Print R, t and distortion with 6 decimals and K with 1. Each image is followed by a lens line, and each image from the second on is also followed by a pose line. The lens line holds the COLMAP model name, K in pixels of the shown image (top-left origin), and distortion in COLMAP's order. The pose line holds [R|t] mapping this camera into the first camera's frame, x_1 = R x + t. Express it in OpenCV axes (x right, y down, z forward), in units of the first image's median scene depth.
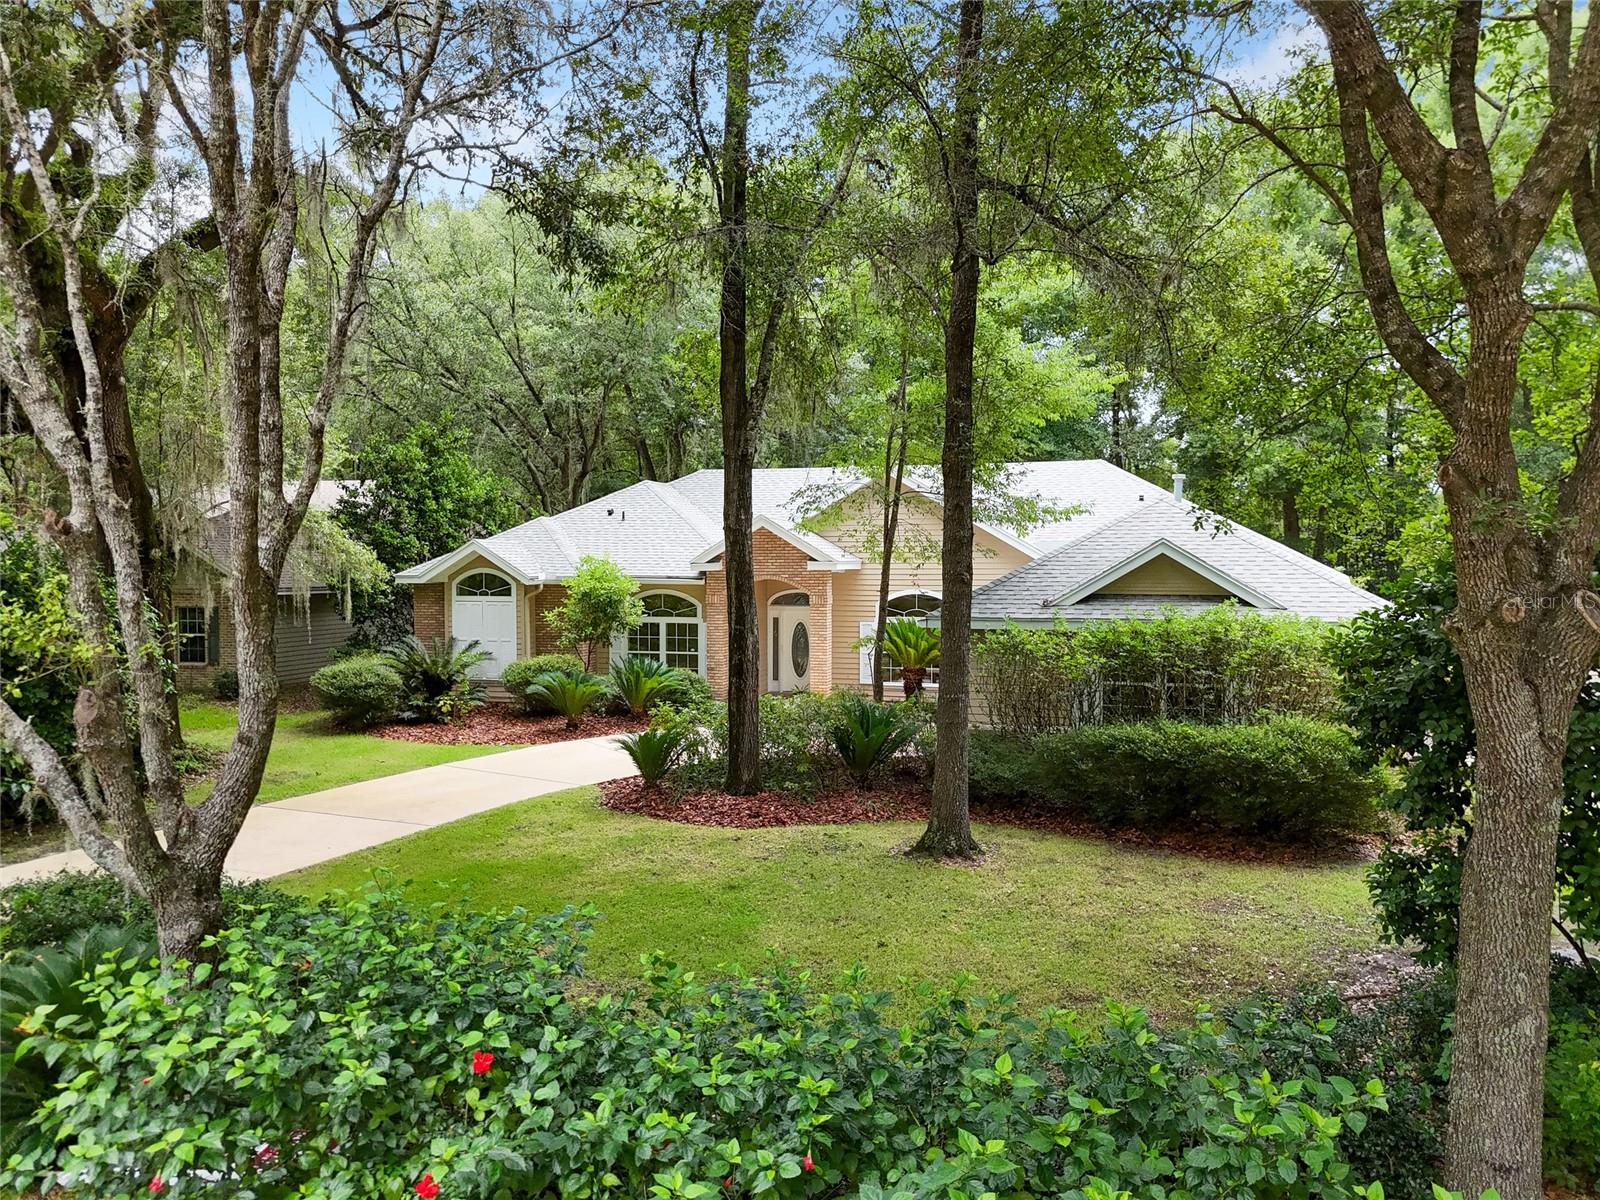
lens RADIAL K [[1186.6, 0, 809.9], [0, 1186.6, 590.7], [0, 0, 1]] dist [0.056060, -0.039114]
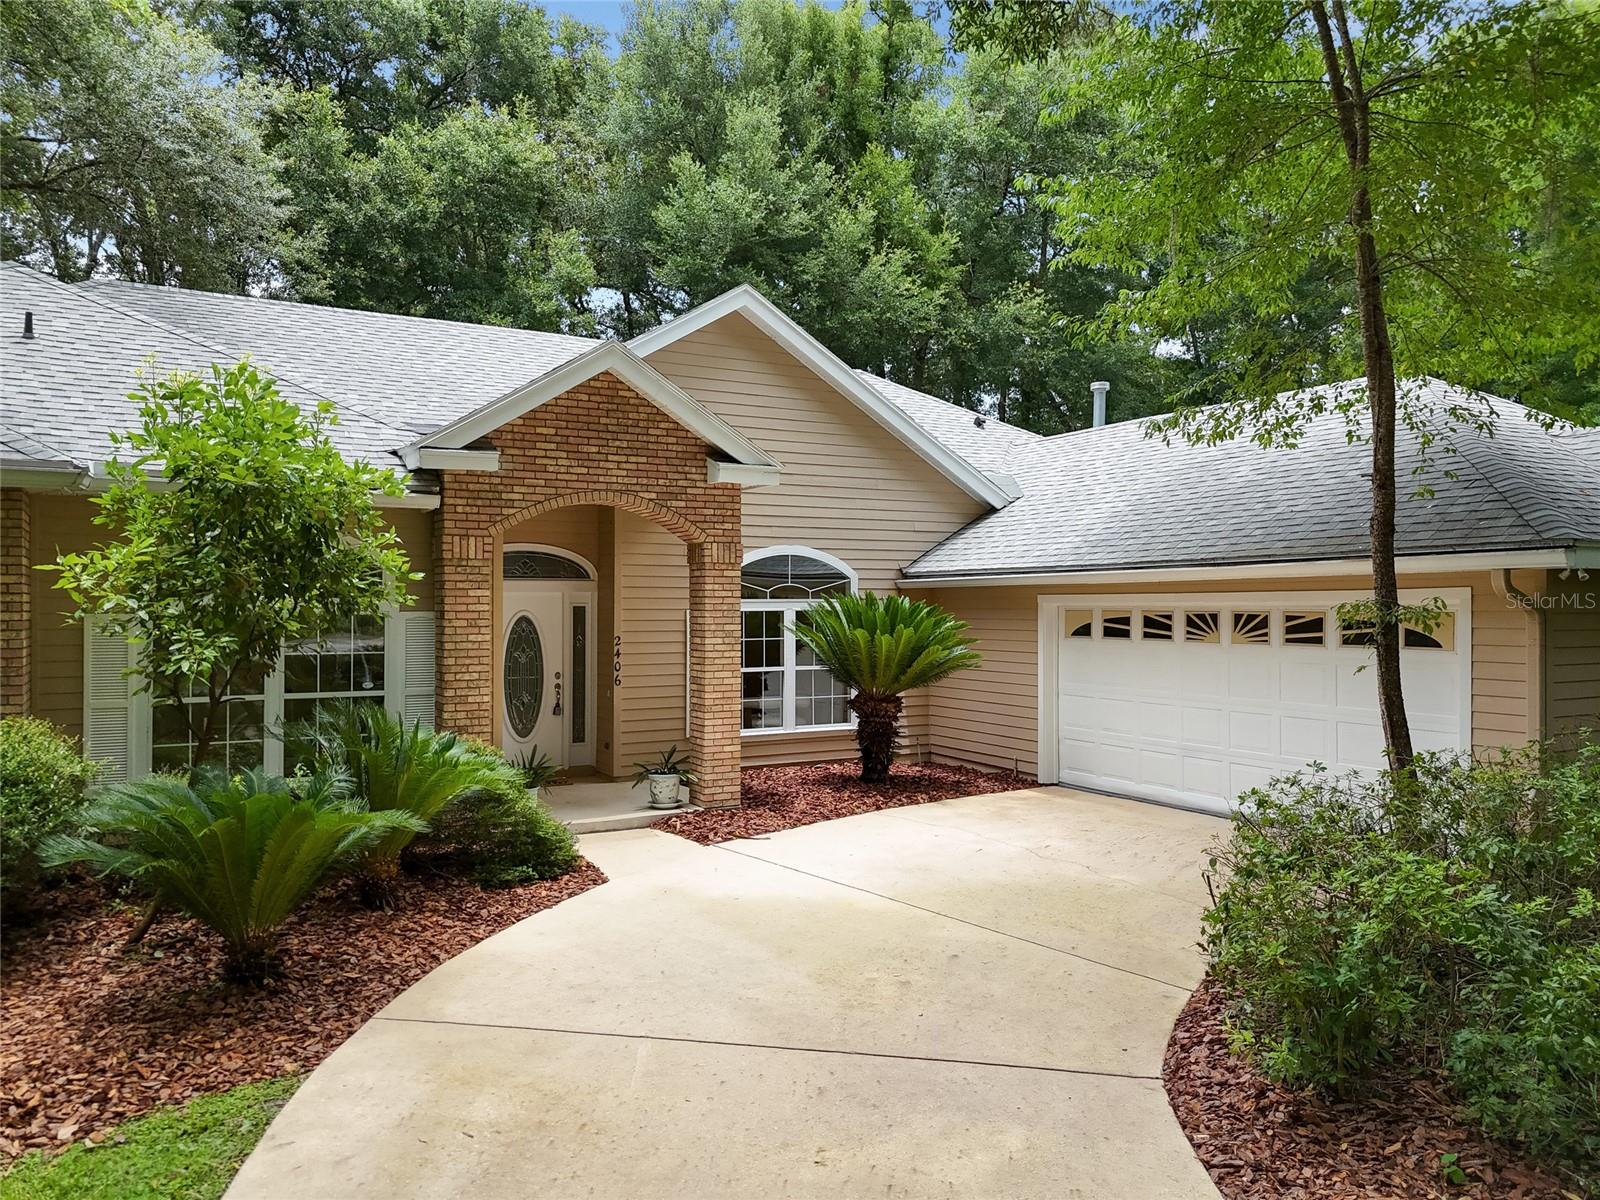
lens RADIAL K [[1186.6, 0, 798.4], [0, 1186.6, 606.6], [0, 0, 1]] dist [0.056060, -0.039114]
pose [[0.707602, -0.002907, 0.706605, -0.279489], [0.016692, 0.999781, -0.012602, 0.033053], [-0.706414, 0.020712, 0.707496, 0.653019]]
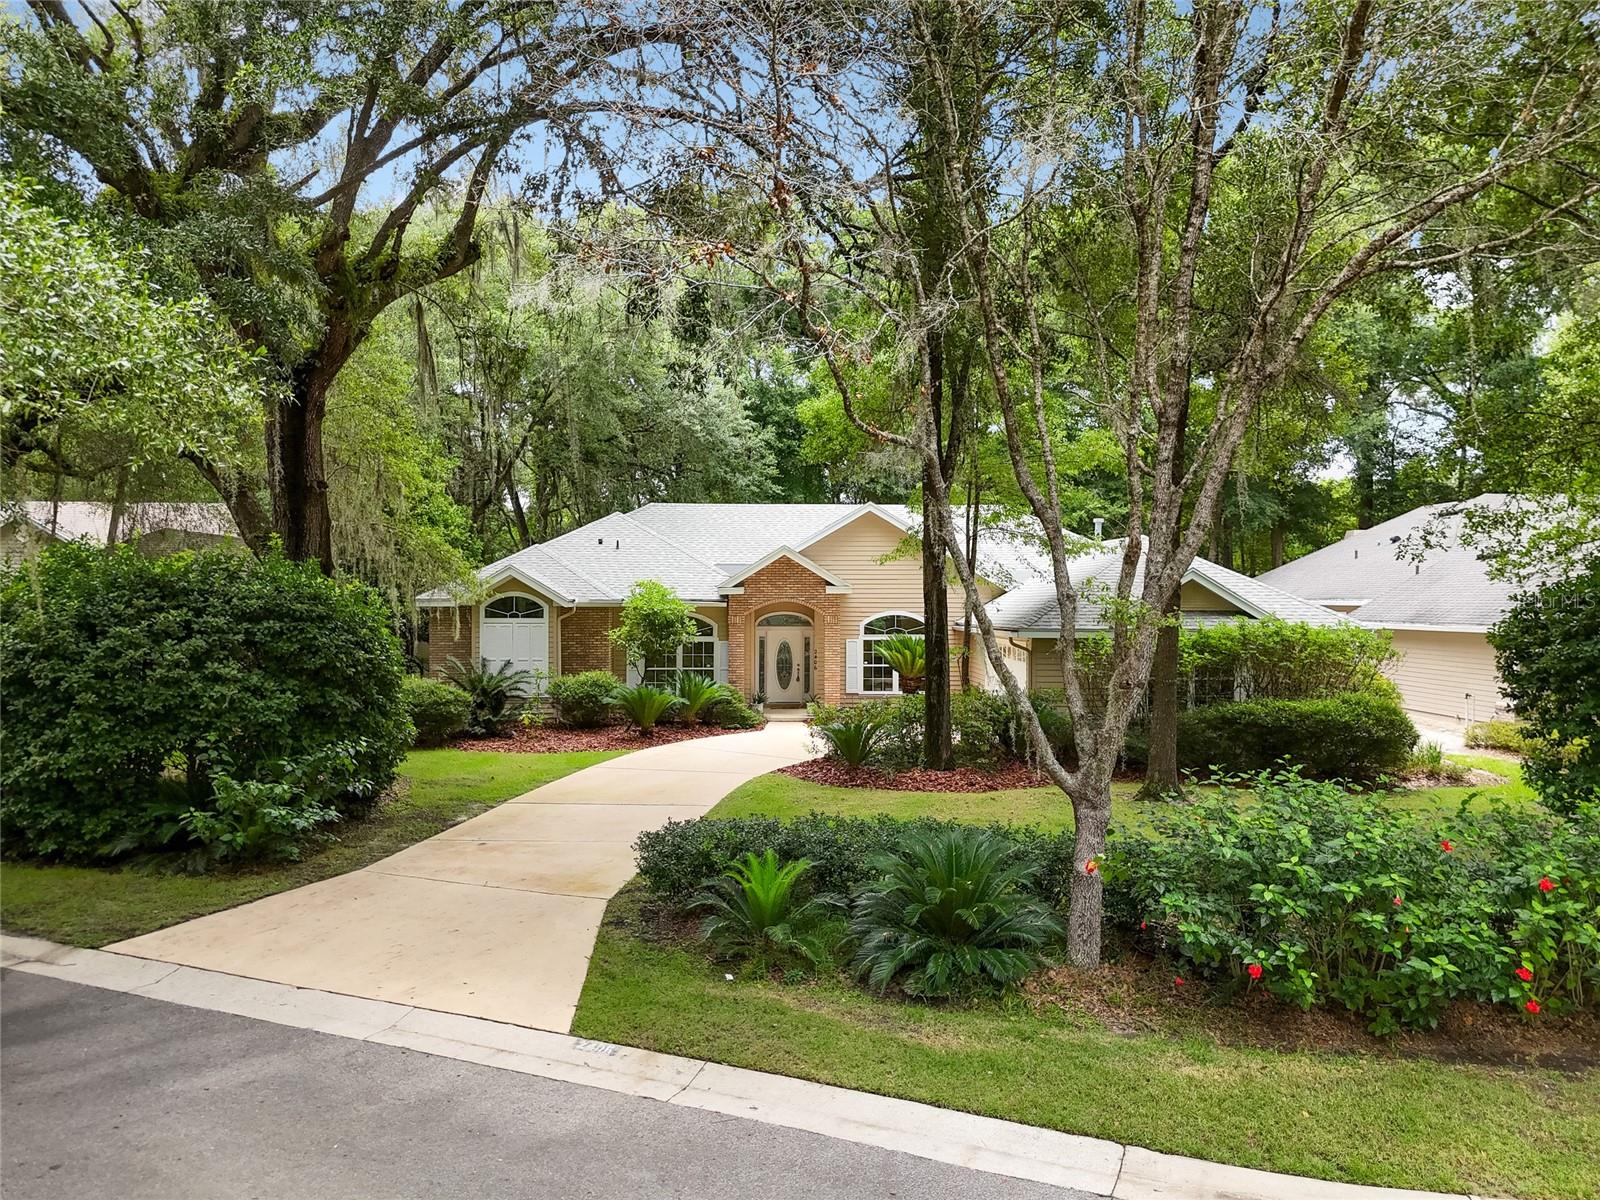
lens RADIAL K [[1186.6, 0, 804.0], [0, 1186.6, 602.1], [0, 0, 1]] dist [0.056060, -0.039114]
pose [[0.954586, -0.000009, 0.297936, -0.355480], [0.005590, 0.999825, -0.017880, 0.010965], [-0.297884, 0.018734, 0.954418, -0.092082]]
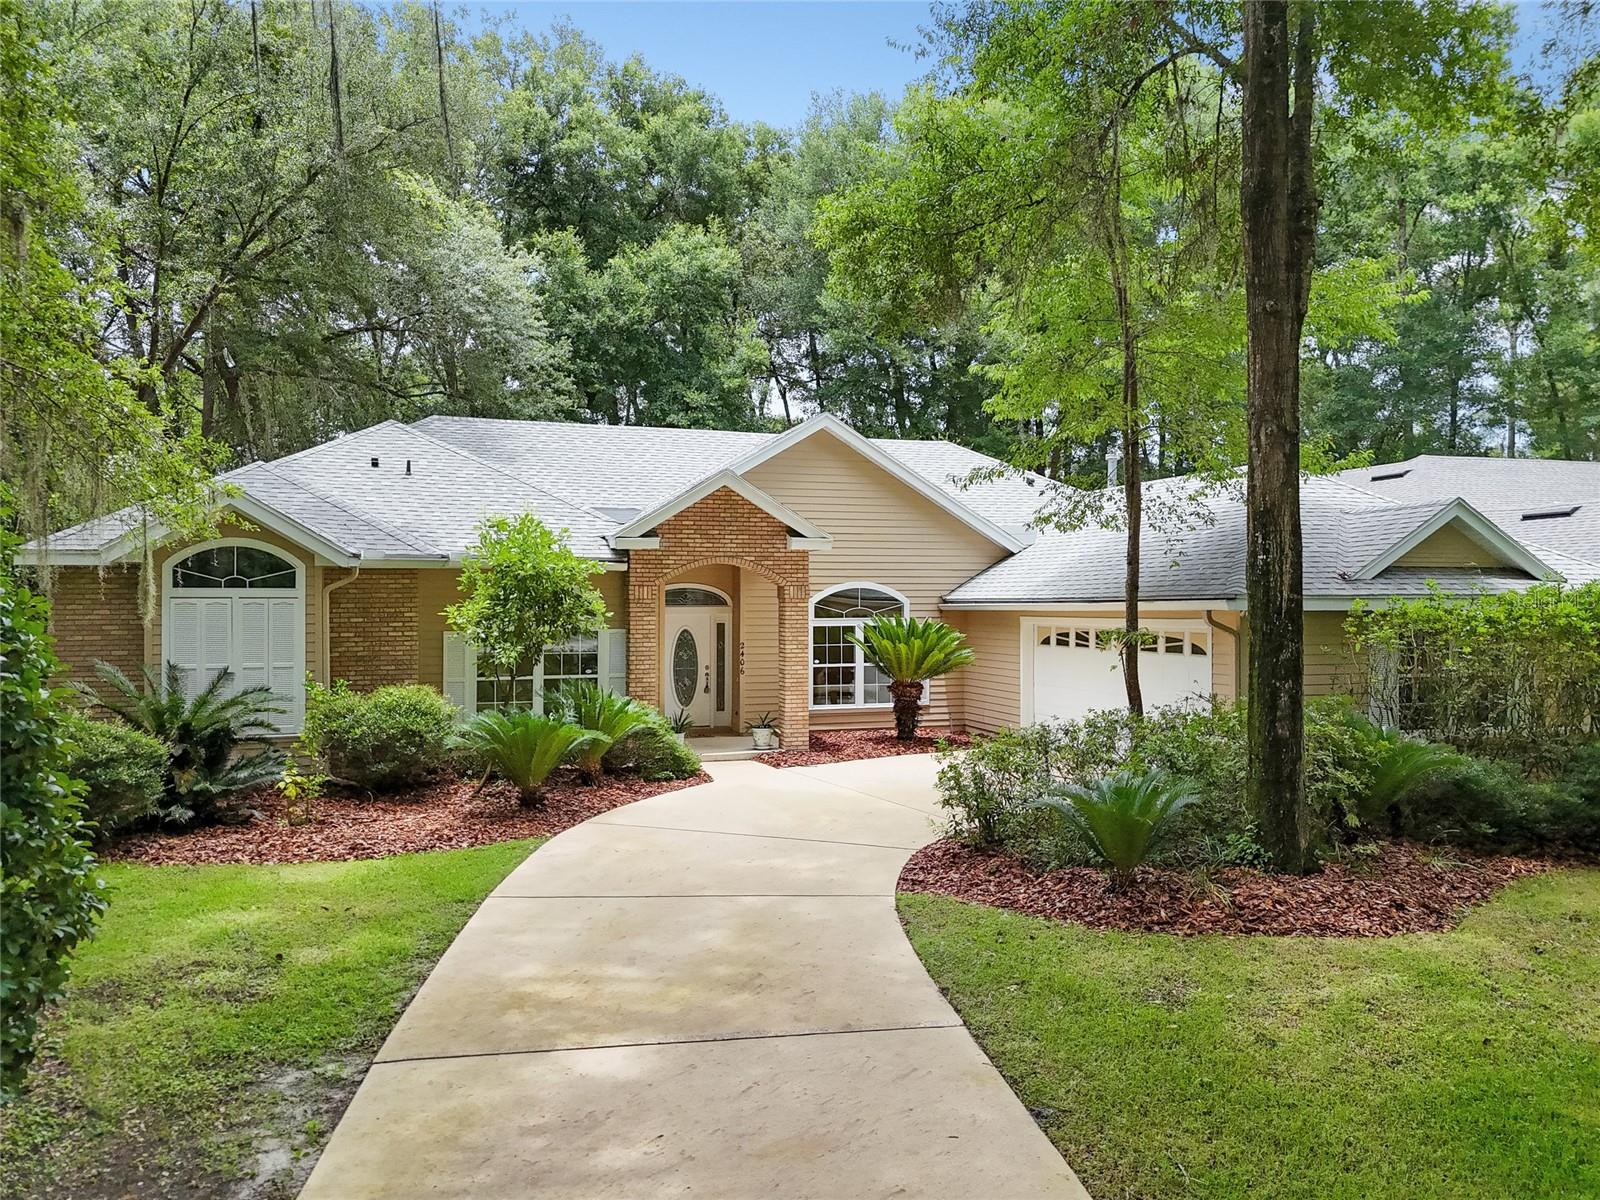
lens RADIAL K [[1186.6, 0, 802.2], [0, 1186.6, 593.6], [0, 0, 1]] dist [0.056060, -0.039114]
pose [[0.825681, 0.001920, 0.564134, -0.384631], [0.014231, 0.999605, -0.024230, 0.025288], [-0.563957, 0.028035, 0.825328, 0.400314]]
